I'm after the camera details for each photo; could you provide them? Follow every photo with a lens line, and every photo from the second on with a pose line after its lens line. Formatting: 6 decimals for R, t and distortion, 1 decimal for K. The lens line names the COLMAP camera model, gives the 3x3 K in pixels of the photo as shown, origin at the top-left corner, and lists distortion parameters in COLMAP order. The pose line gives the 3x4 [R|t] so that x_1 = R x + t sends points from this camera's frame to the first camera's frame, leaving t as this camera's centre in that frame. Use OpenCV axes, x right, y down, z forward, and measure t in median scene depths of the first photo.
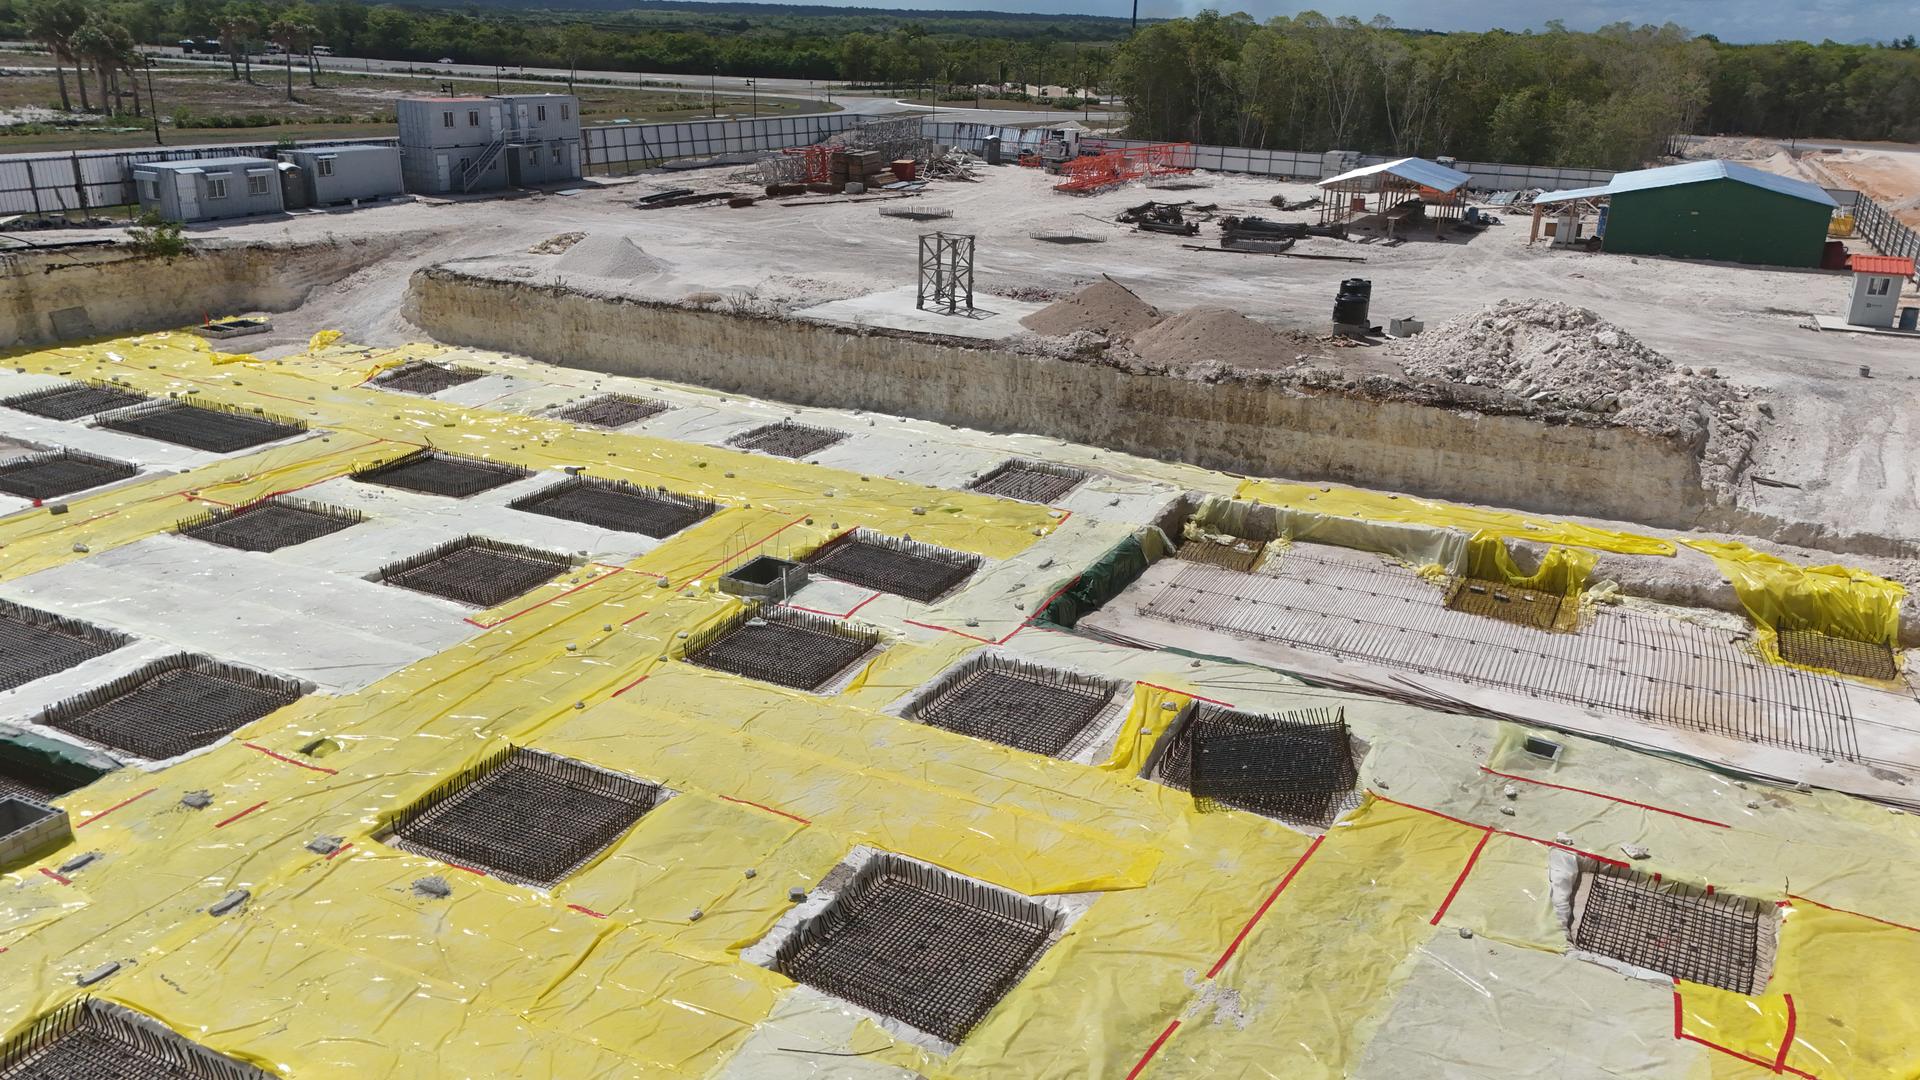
lens RADIAL K [[1405.2, 0, 959.6], [0, 1405.2, 542.8], [0, 0, 1]] dist [0.082874, -0.076489]
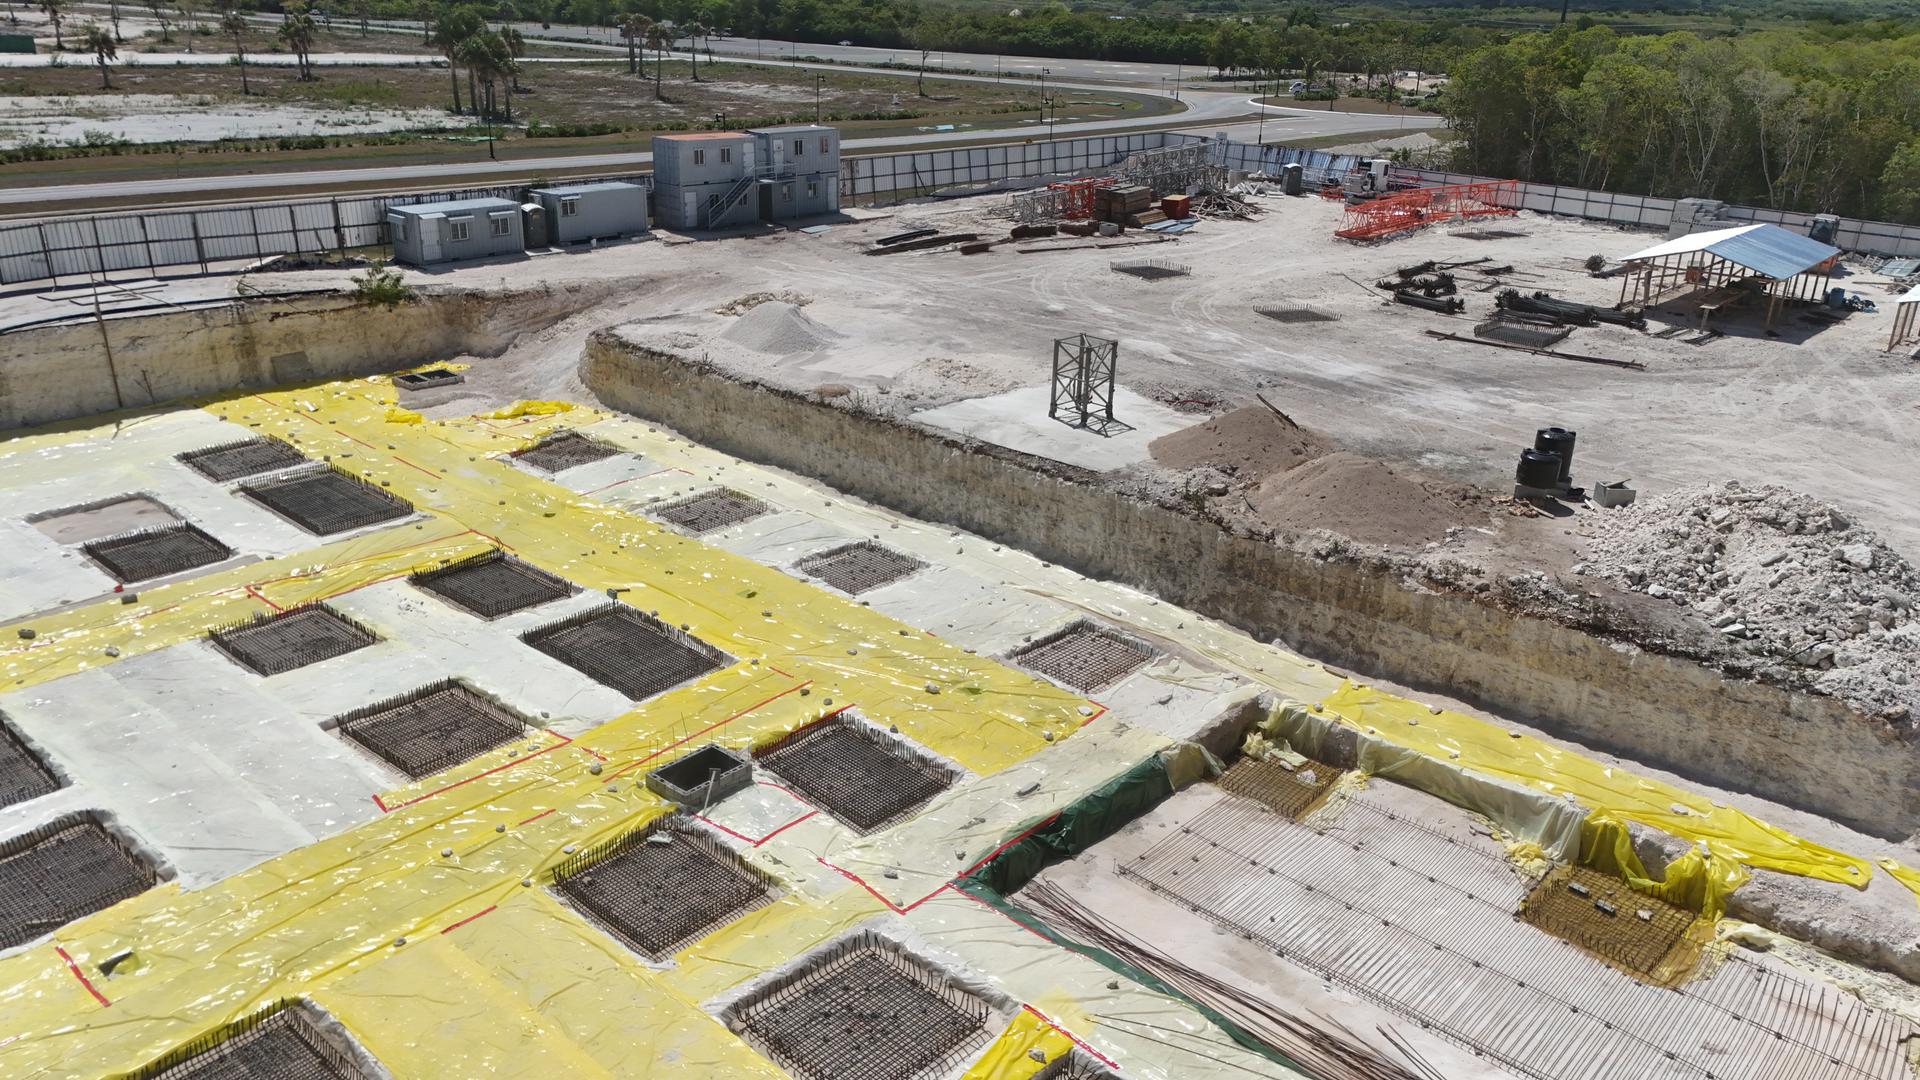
lens RADIAL K [[1405.2, 0, 960.0], [0, 1405.2, 537.8], [0, 0, 1]] dist [0.082874, -0.076489]
pose [[0.961809, 0.096886, -0.256000, 0.178608], [-0.092319, 0.995283, 0.029825, -0.126239], [0.257682, -0.005052, 0.966216, 0.118725]]
